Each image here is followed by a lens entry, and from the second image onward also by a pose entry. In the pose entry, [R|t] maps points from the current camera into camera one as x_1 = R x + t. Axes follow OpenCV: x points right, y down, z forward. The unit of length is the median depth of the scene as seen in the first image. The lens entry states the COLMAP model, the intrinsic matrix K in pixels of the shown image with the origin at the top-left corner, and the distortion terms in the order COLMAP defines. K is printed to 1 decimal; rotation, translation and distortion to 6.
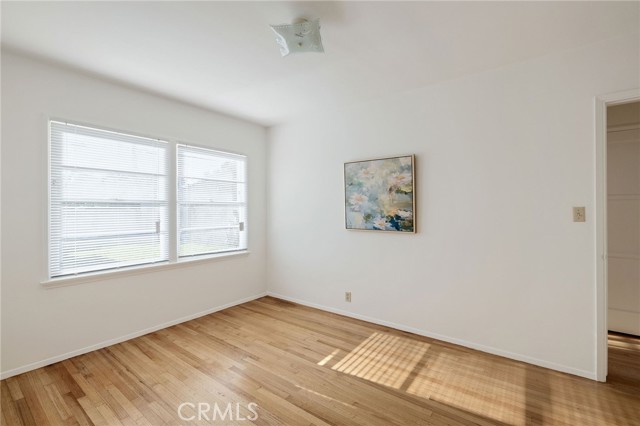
lens RADIAL K [[272.7, 0, 326.4], [0, 272.7, 211.5], [0, 0, 1]] dist [-0.001150, 0.000360]
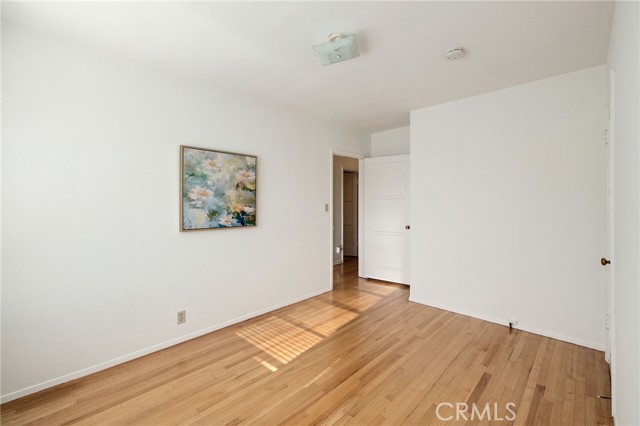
lens RADIAL K [[272.7, 0, 326.1], [0, 272.7, 208.2], [0, 0, 1]] dist [-0.001150, 0.000360]
pose [[0.142222, -0.009300, 0.989791, -0.724356], [0.014284, 0.999871, 0.007342, -0.000281], [-0.989732, 0.013094, 0.142337, 0.541200]]
